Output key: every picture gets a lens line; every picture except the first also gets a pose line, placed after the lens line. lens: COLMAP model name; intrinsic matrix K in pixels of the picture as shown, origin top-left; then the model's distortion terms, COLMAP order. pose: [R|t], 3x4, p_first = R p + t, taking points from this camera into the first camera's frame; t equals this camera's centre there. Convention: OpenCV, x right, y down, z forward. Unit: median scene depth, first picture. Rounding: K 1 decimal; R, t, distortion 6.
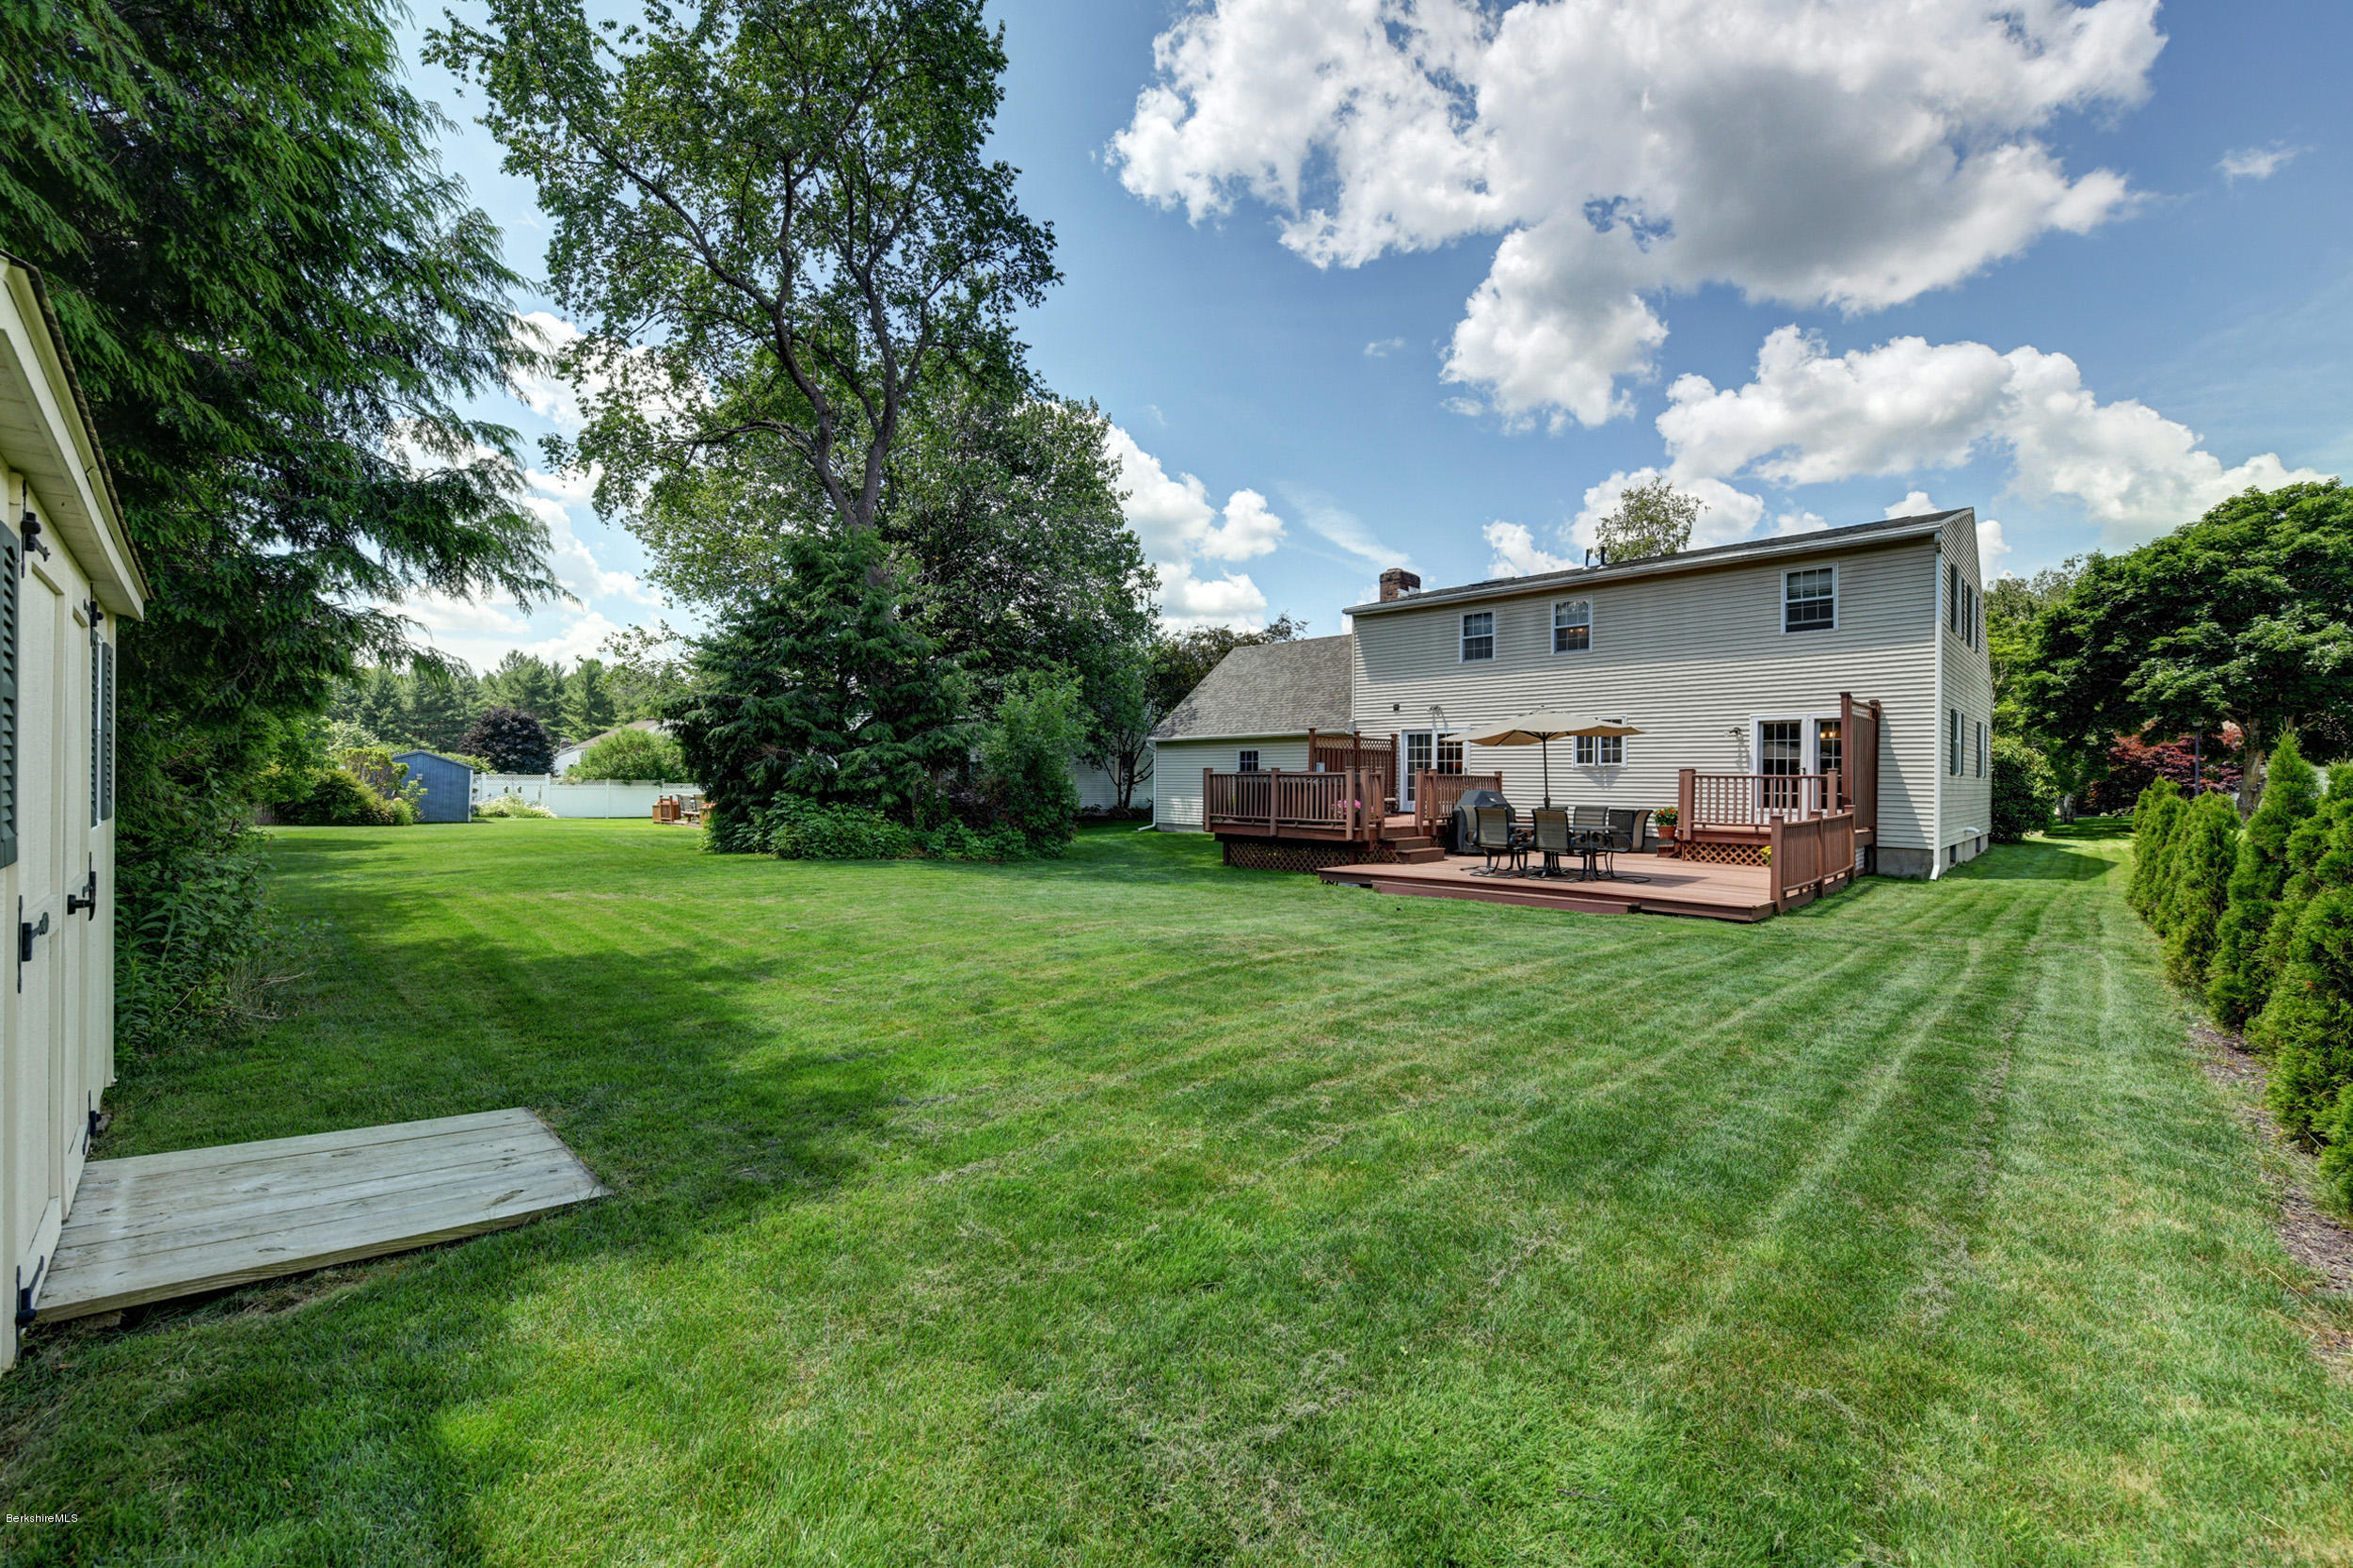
lens RADIAL K [[978.6, 0, 1145.2], [0, 978.6, 780.2], [0, 0, 1]] dist [0.000351, 0.000260]
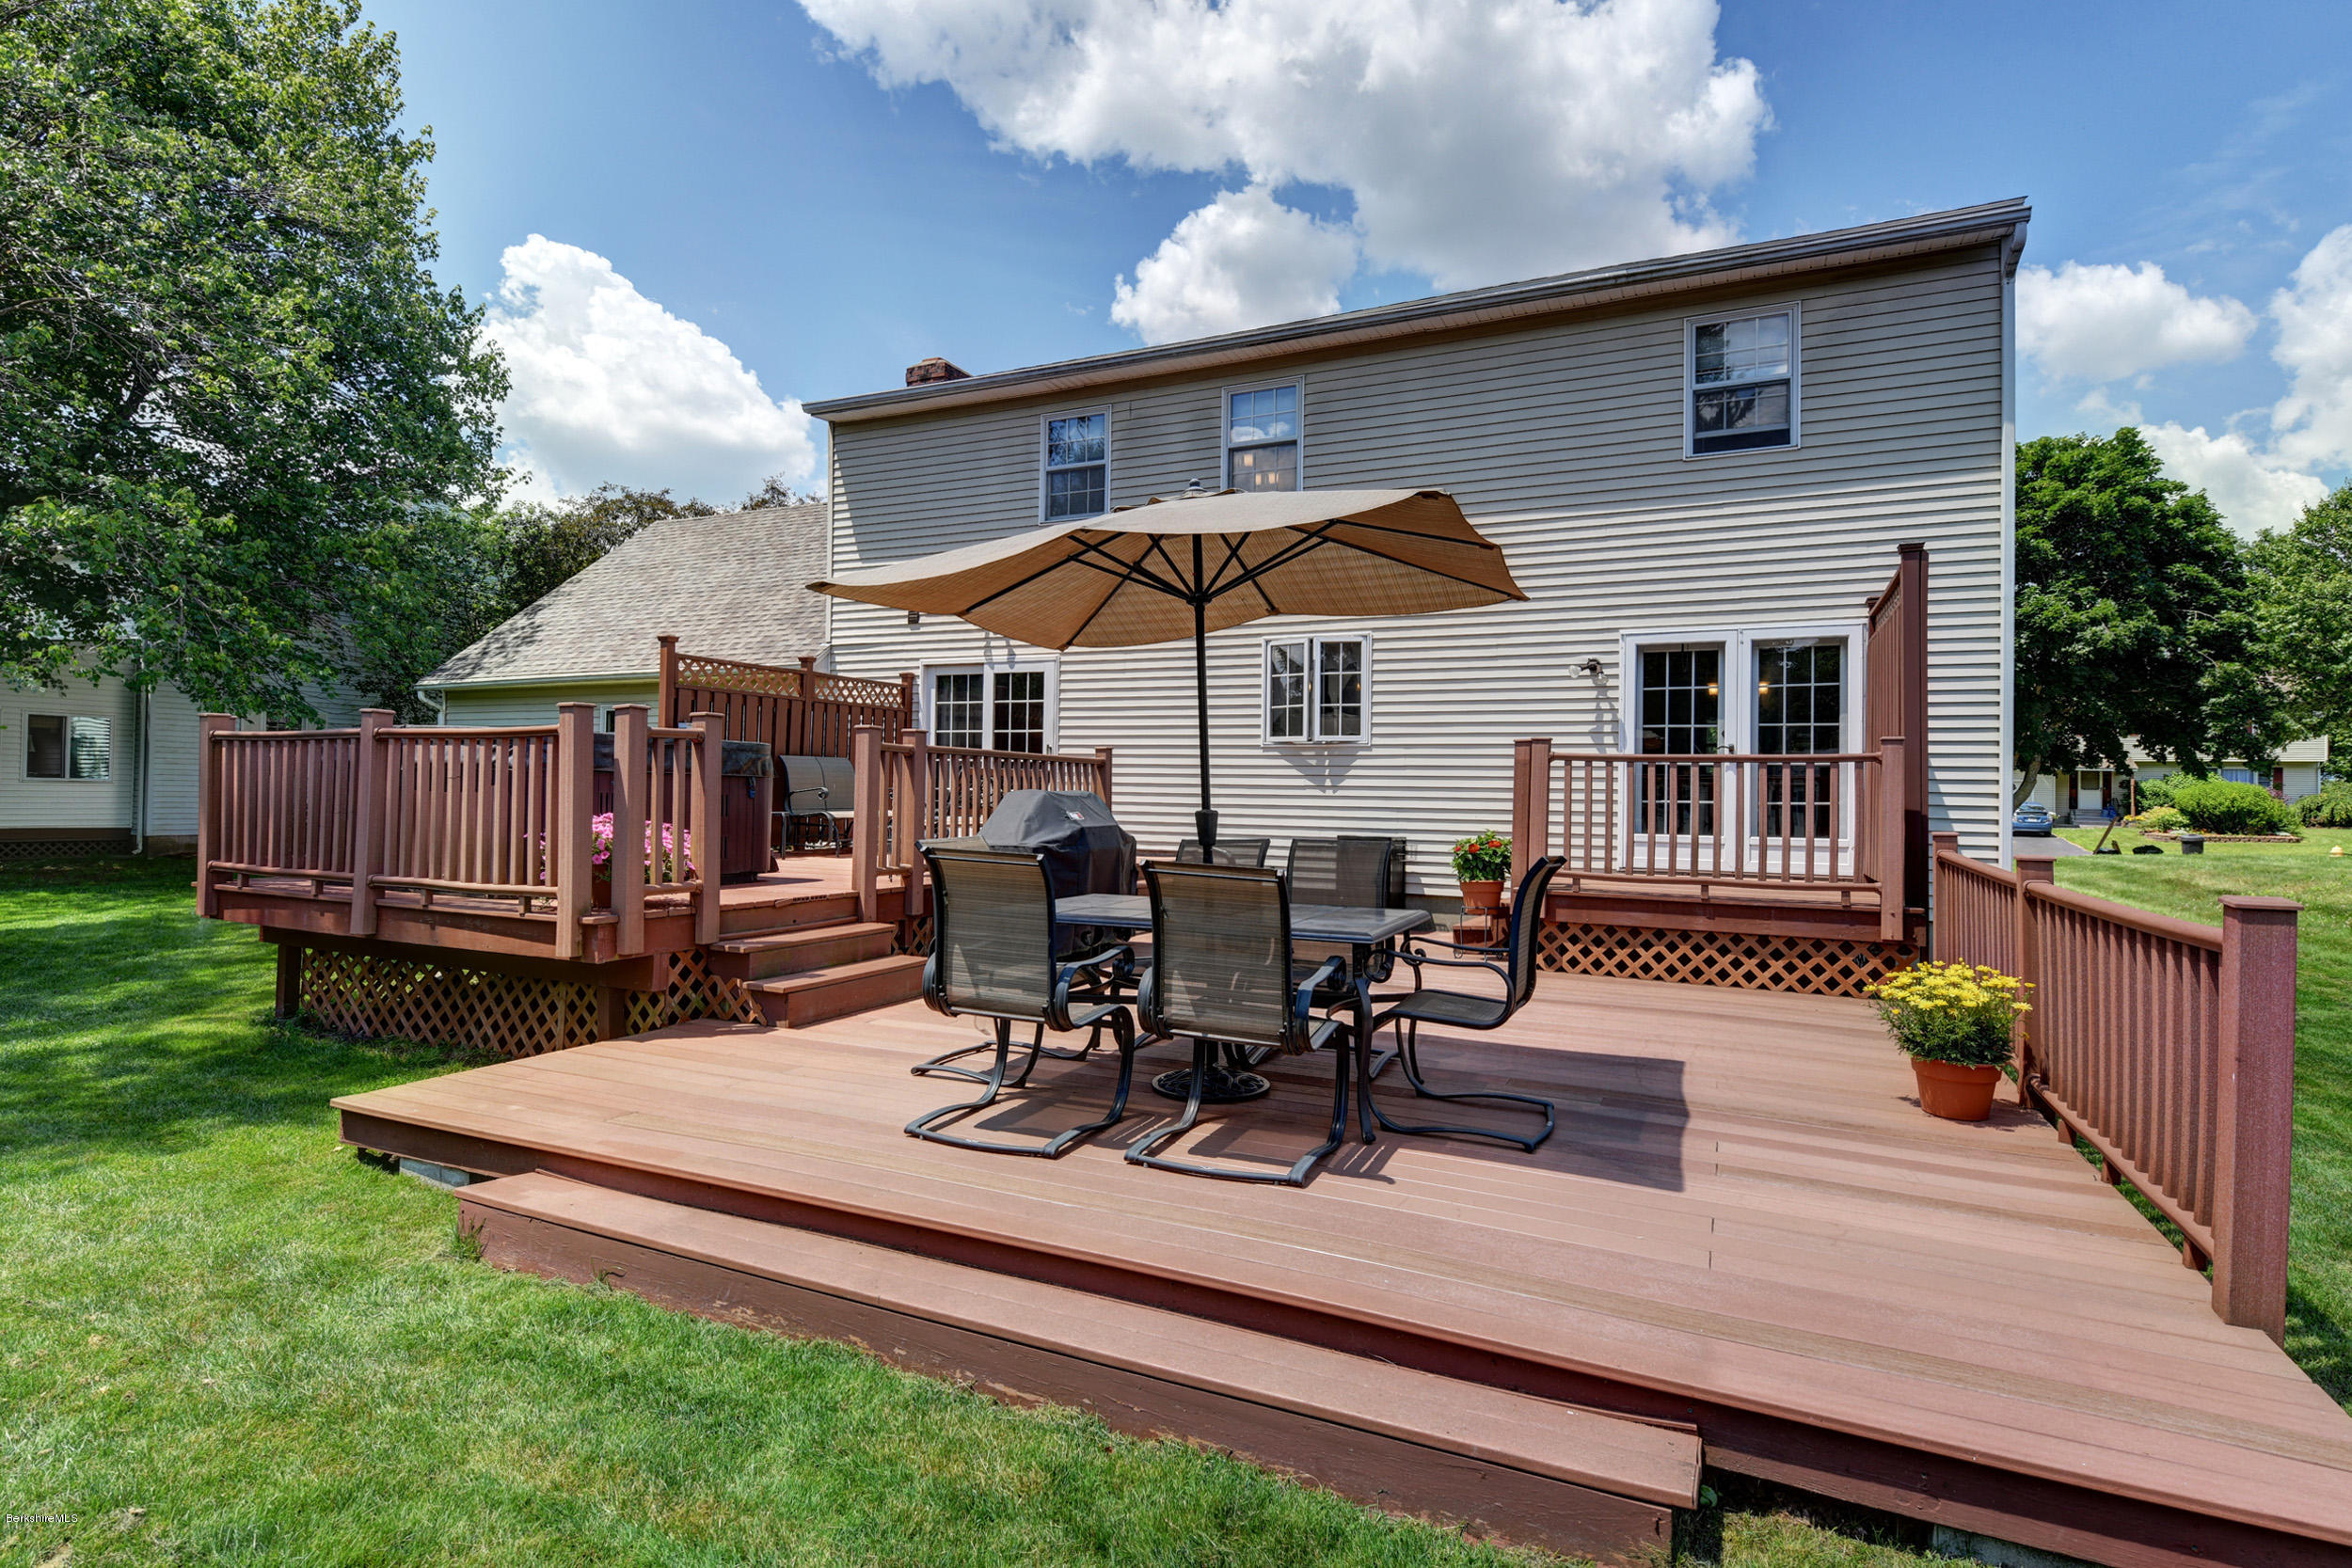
lens RADIAL K [[1171.2, 0, 1176.0], [0, 1171.2, 784.0], [0, 0, 1]] dist [-0.001774, -0.000288]
pose [[0.935868, 0.010326, 0.352201, 0.182196], [-0.008674, 0.999943, -0.006266, 0.008111], [-0.352245, 0.002809, 0.935904, 0.443714]]
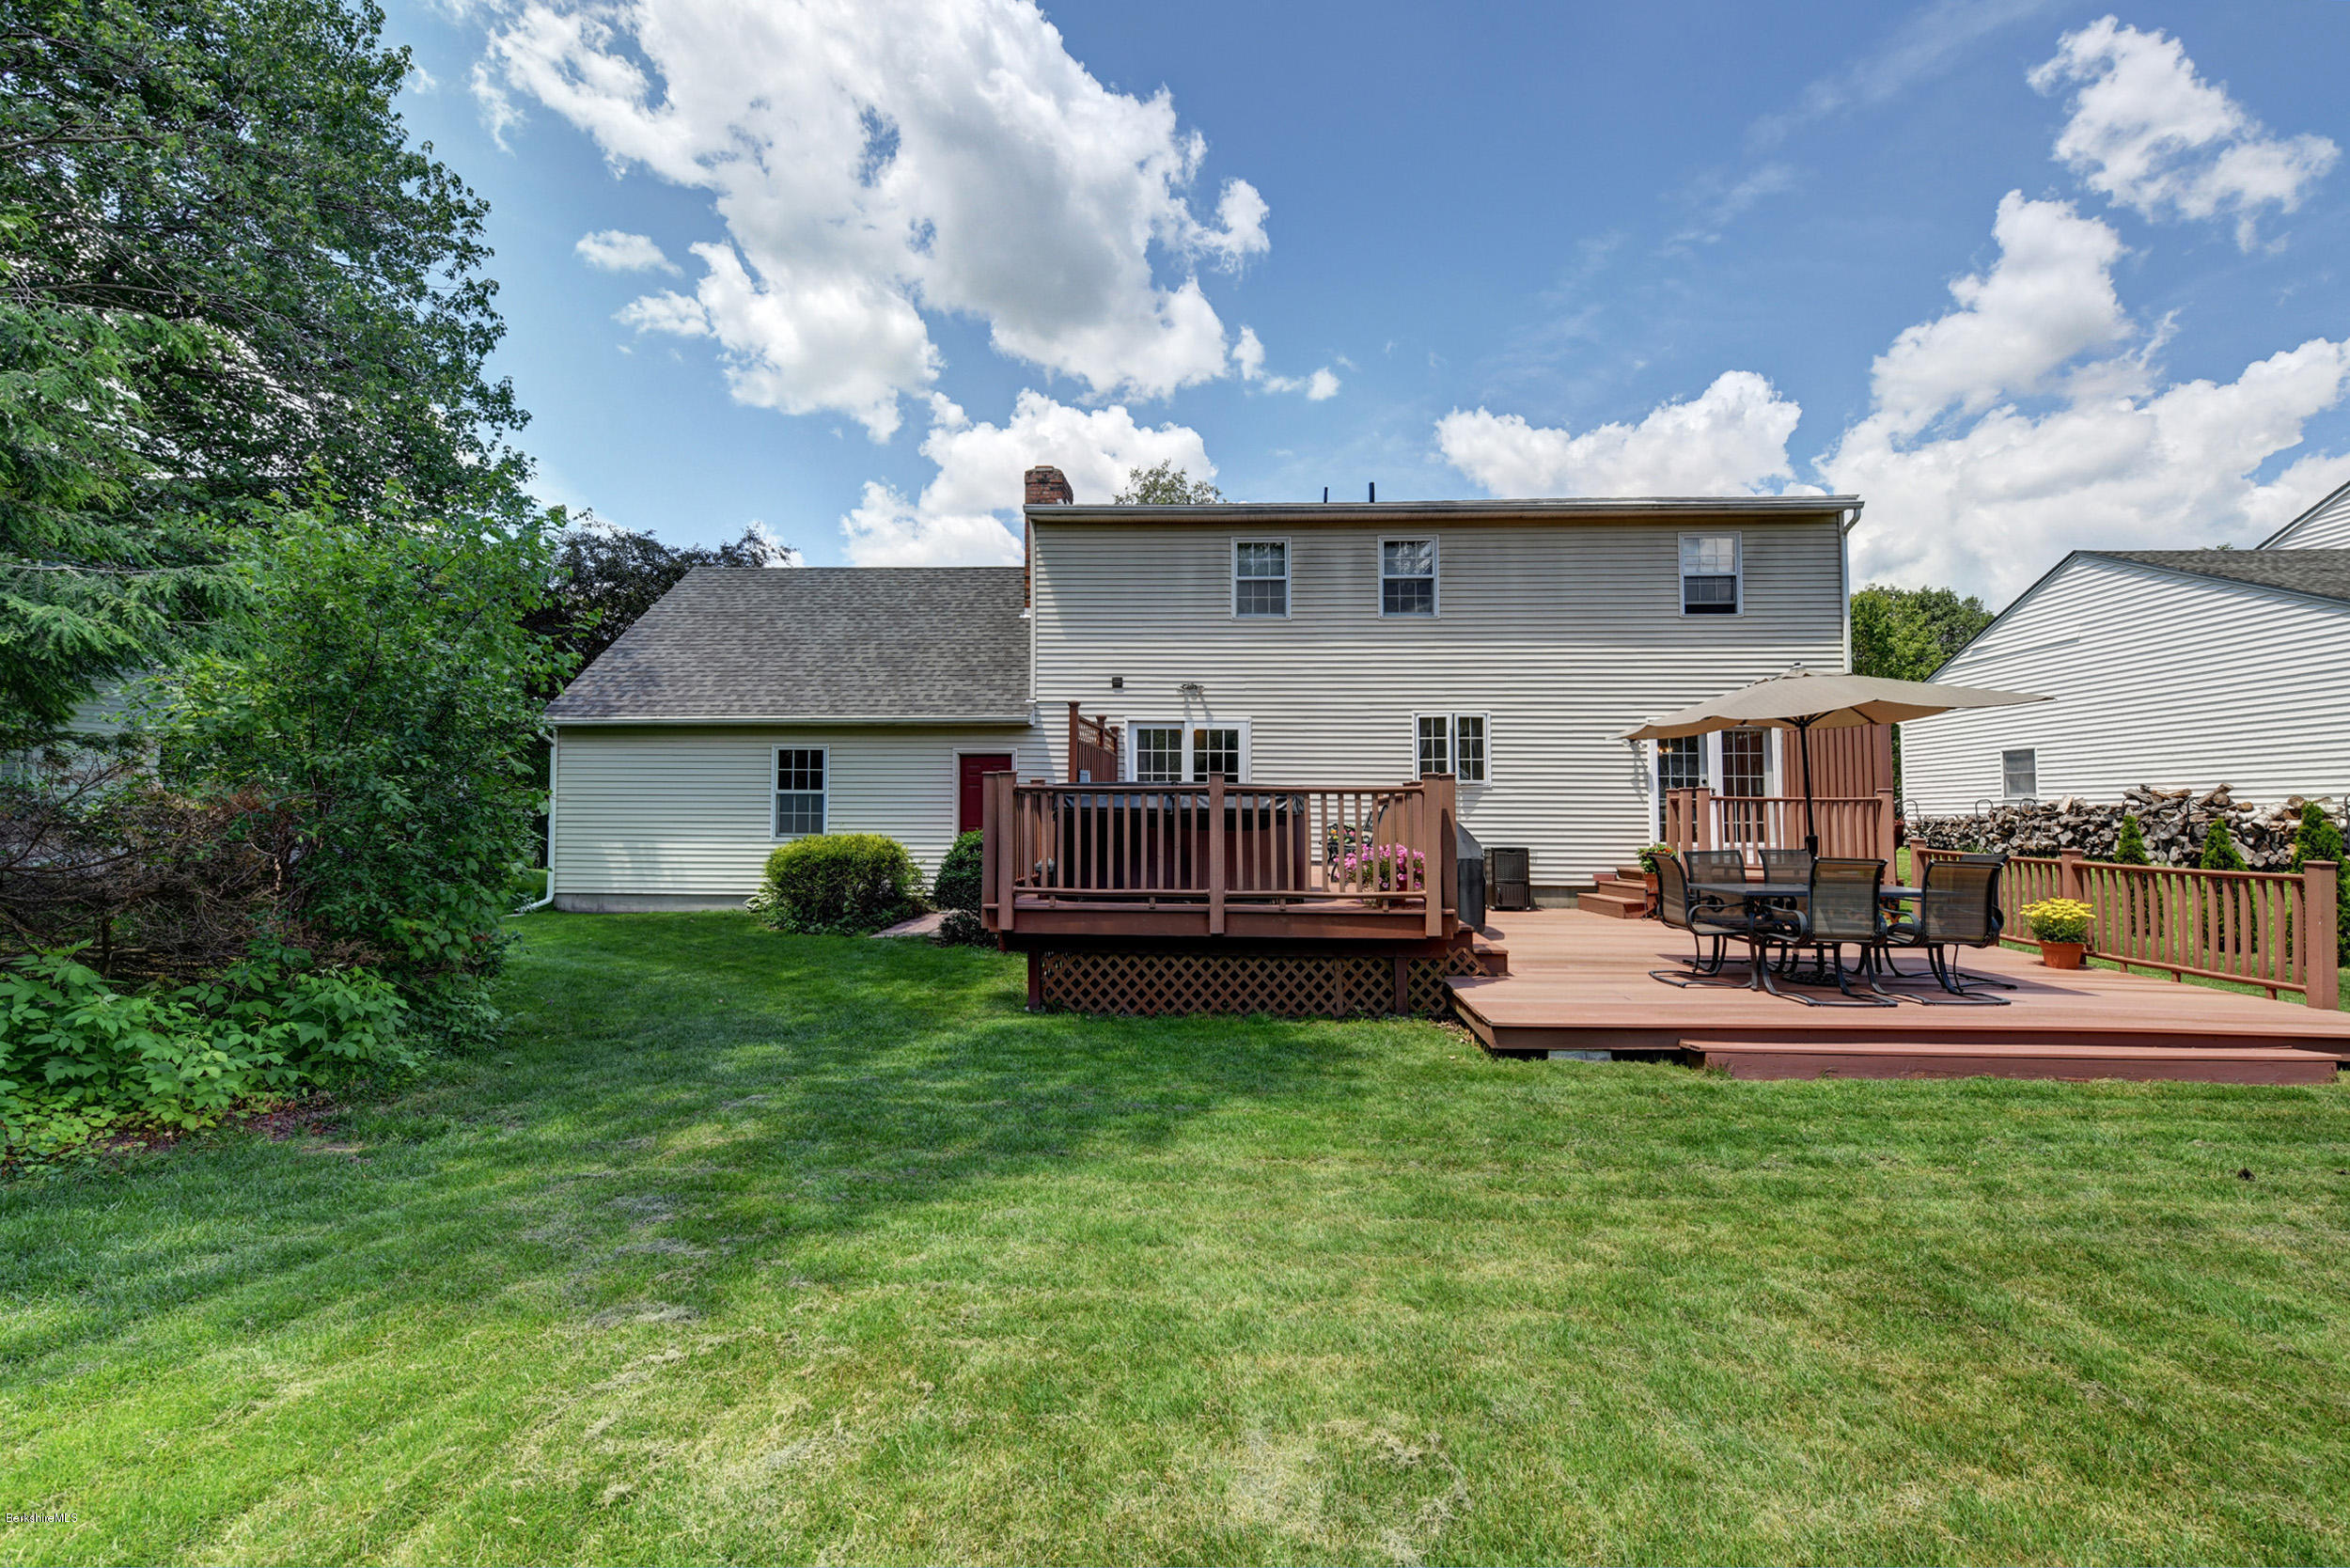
lens RADIAL K [[1047.7, 0, 1175.0], [0, 1047.7, 784.0], [0, 0, 1]] dist [0.001850, 0.000193]
pose [[0.720289, 0.012945, 0.693554, -0.163567], [0.001816, 0.999787, -0.020547, 0.000215], [-0.693672, 0.016059, 0.720112, 0.531542]]
